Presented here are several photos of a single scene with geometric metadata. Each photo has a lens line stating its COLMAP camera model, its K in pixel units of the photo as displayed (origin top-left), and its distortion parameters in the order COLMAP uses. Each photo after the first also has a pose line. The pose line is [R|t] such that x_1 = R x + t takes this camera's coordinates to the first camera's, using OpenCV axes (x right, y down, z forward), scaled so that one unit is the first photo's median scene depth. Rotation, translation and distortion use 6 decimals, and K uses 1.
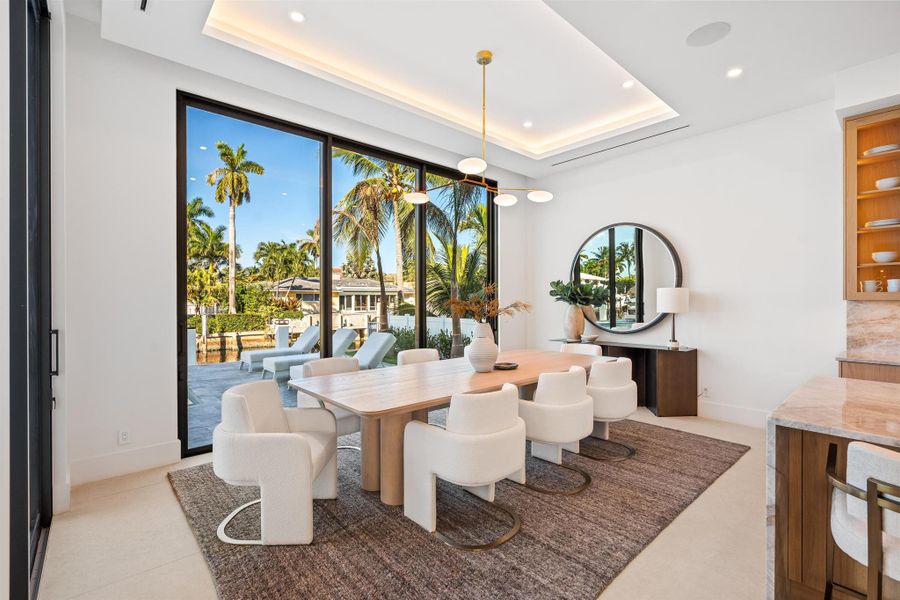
lens RADIAL K [[403.6, 0, 448.2], [0, 403.6, 300.2], [0, 0, 1]] dist [-0.002958, 0.000834]
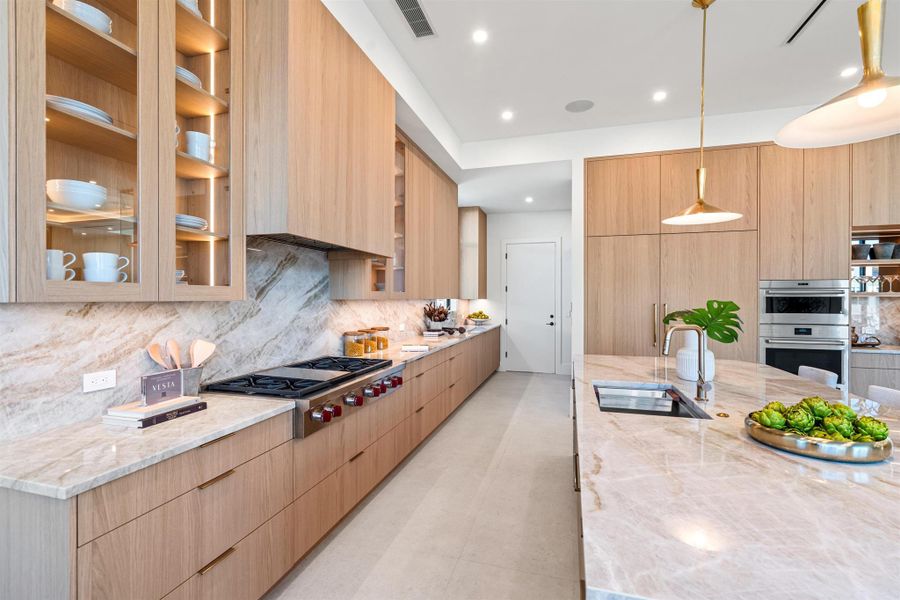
lens RADIAL K [[403.6, 0, 448.2], [0, 403.6, 300.2], [0, 0, 1]] dist [-0.002958, 0.000834]
pose [[-0.526117, -0.003819, 0.850404, 0.510119], [-0.000350, 0.999991, 0.004275, -0.003240], [-0.850412, 0.001951, -0.526113, 0.846830]]
